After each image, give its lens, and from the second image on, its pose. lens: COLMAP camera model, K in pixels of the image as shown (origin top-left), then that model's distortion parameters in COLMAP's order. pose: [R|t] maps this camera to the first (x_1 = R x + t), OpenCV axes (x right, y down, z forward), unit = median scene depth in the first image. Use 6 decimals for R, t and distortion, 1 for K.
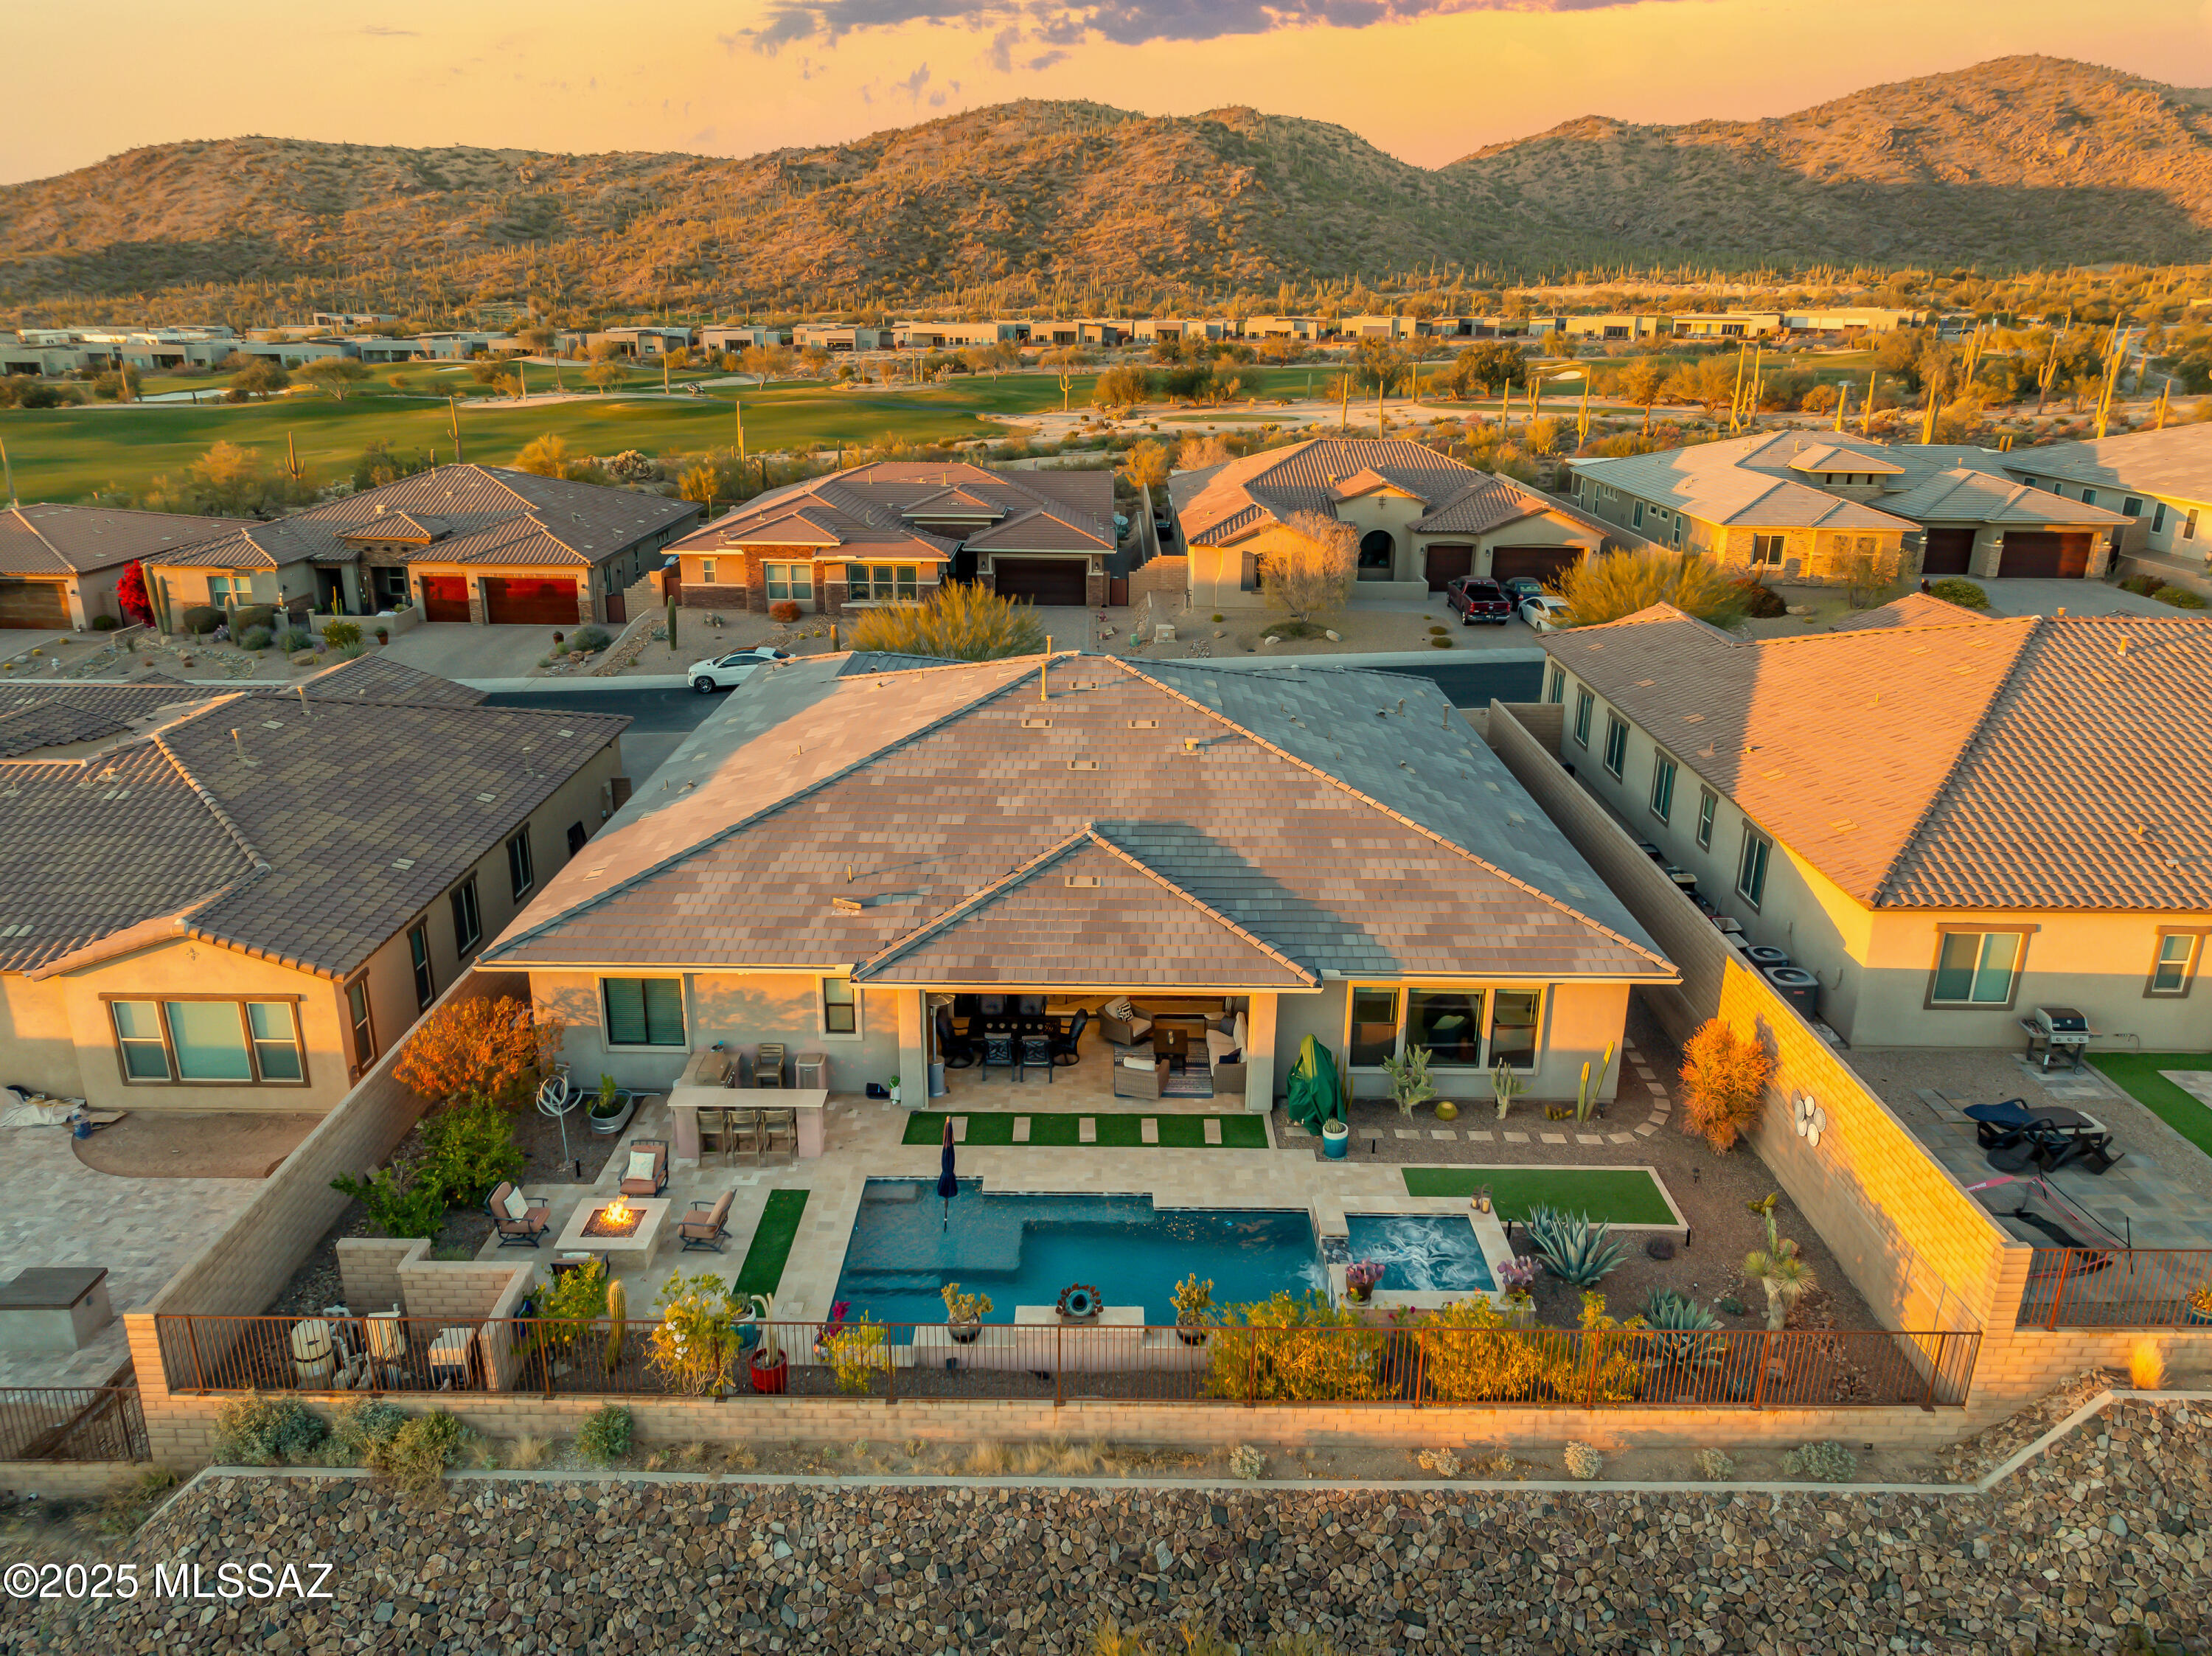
lens RADIAL K [[1578.9, 0, 1106.0], [0, 1578.9, 828.0], [0, 0, 1]] dist [-0.033441, 0.036941]
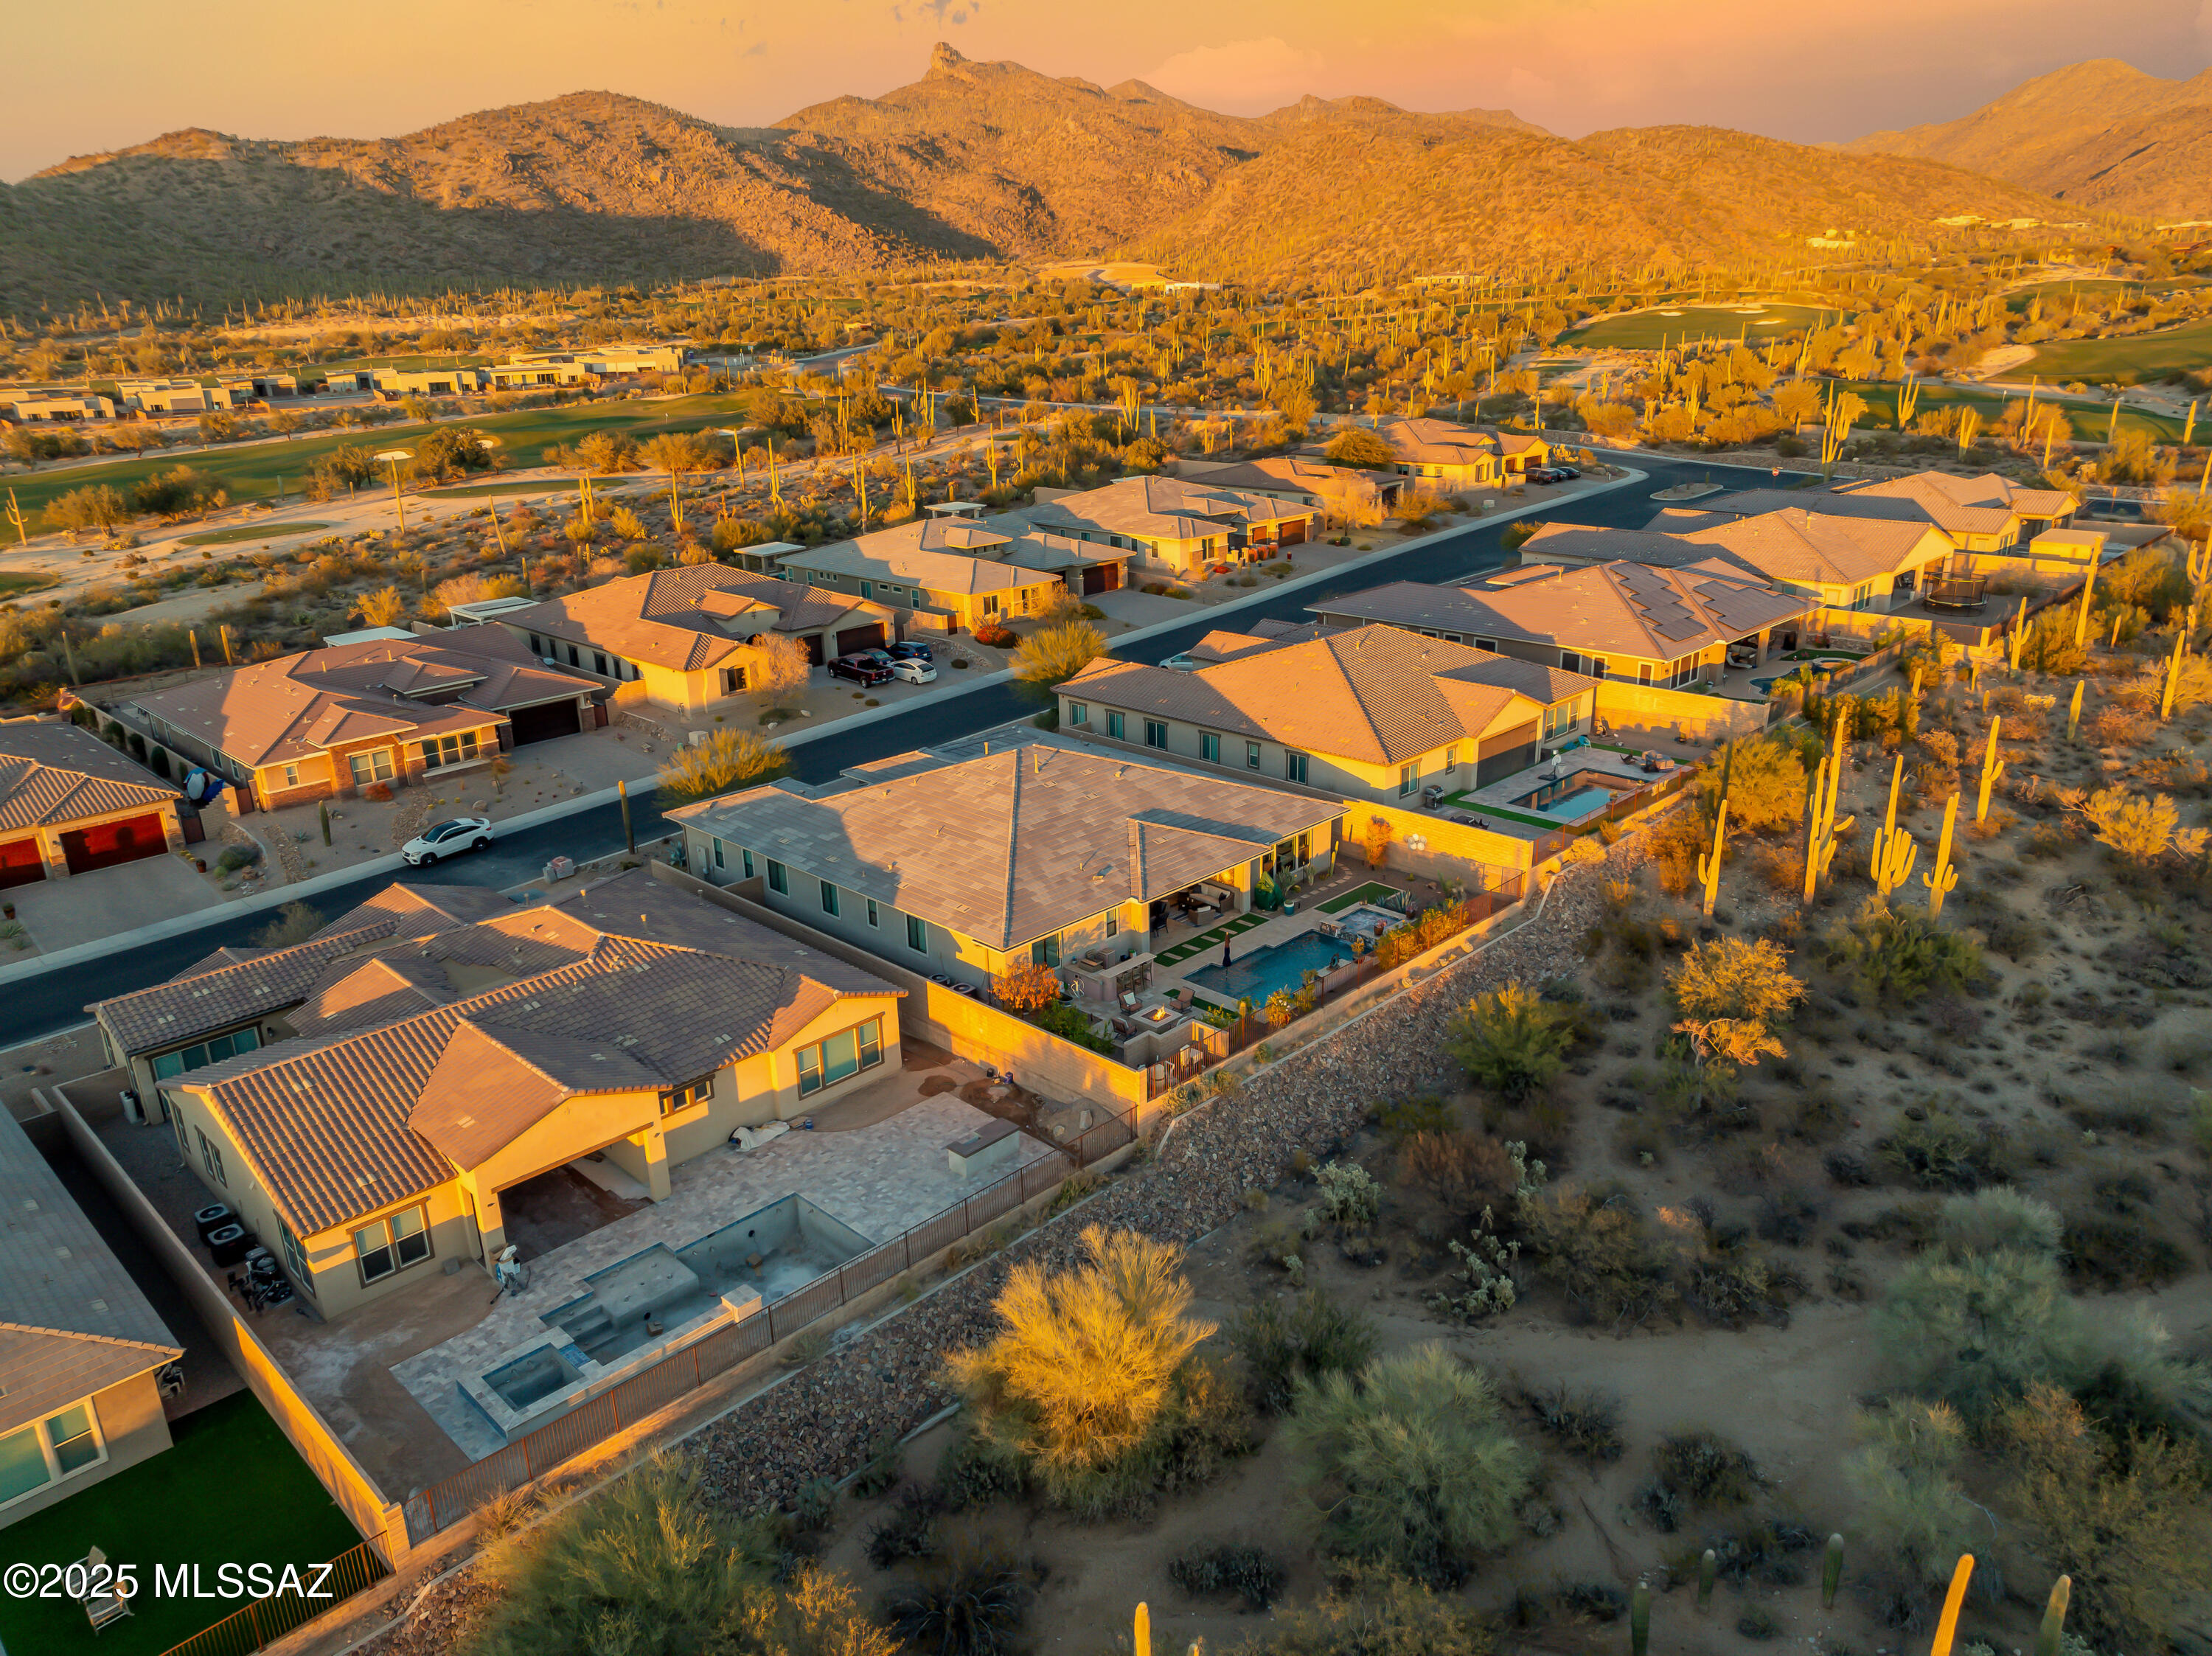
lens RADIAL K [[1718.1, 0, 1106.0], [0, 1718.1, 828.0], [0, 0, 1]] dist [-0.035553, 0.027654]
pose [[0.668829, -0.255017, 0.698308, -0.227929], [0.256159, 0.960854, 0.105552, -0.033439], [-0.697890, 0.108282, 0.707972, -0.085545]]
